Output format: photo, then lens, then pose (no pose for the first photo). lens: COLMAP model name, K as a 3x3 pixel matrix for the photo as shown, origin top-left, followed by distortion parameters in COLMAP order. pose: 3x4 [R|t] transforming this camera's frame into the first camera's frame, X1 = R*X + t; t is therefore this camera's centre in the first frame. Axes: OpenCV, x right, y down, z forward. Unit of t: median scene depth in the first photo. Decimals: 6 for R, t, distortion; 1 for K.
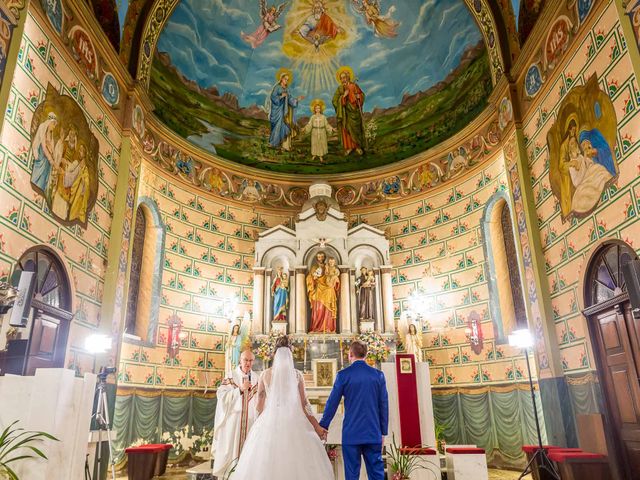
lens RADIAL K [[502.4, 0, 308.0], [0, 502.4, 238.2], [0, 0, 1]] dist [0.025263, -0.013354]
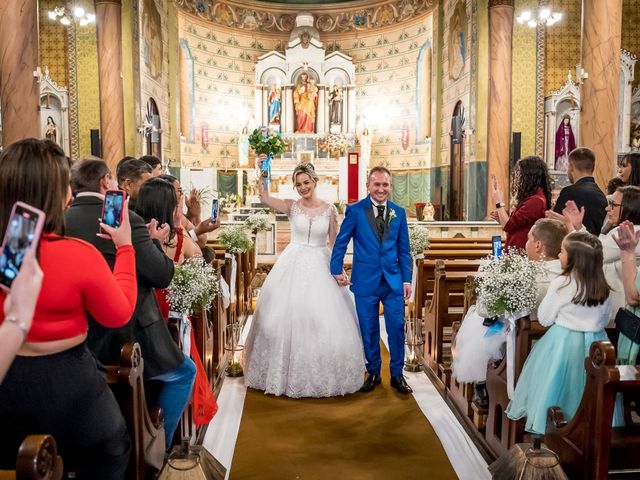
lens RADIAL K [[690.7, 0, 307.4], [0, 690.7, 252.7], [0, 0, 1]] dist [-0.116865, 0.000000]
pose [[0.999085, 0.004667, 0.042522, -0.044221], [-0.021957, 0.909053, 0.416102, -0.312159], [-0.036713, -0.416655, 0.908323, -0.912893]]
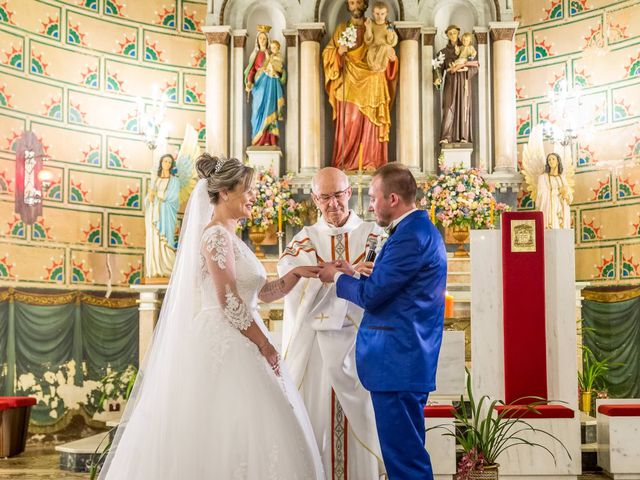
lens RADIAL K [[1034.1, 0, 366.8], [0, 1034.1, 273.9], [0, 0, 1]] dist [0.010168, 0.000000]
pose [[0.999969, 0.000812, -0.007829, 0.043520], [0.001271, 0.964953, 0.262419, 0.029669], [0.007768, -0.262421, 0.964922, 0.066689]]
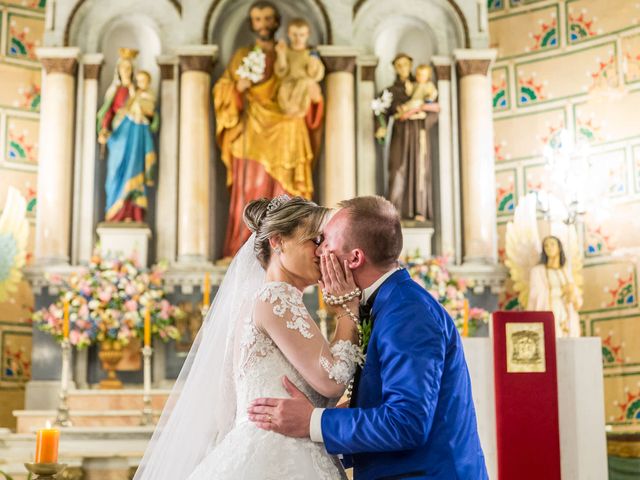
lens RADIAL K [[1442.3, 0, 337.6], [0, 1442.3, 222.9], [0, 0, 1]] dist [0.004716, 0.000000]
pose [[0.998635, 0.010870, 0.051087, 0.028055], [-0.016860, 0.992831, 0.118331, 0.057427], [-0.049435, -0.119030, 0.991659, 0.120894]]
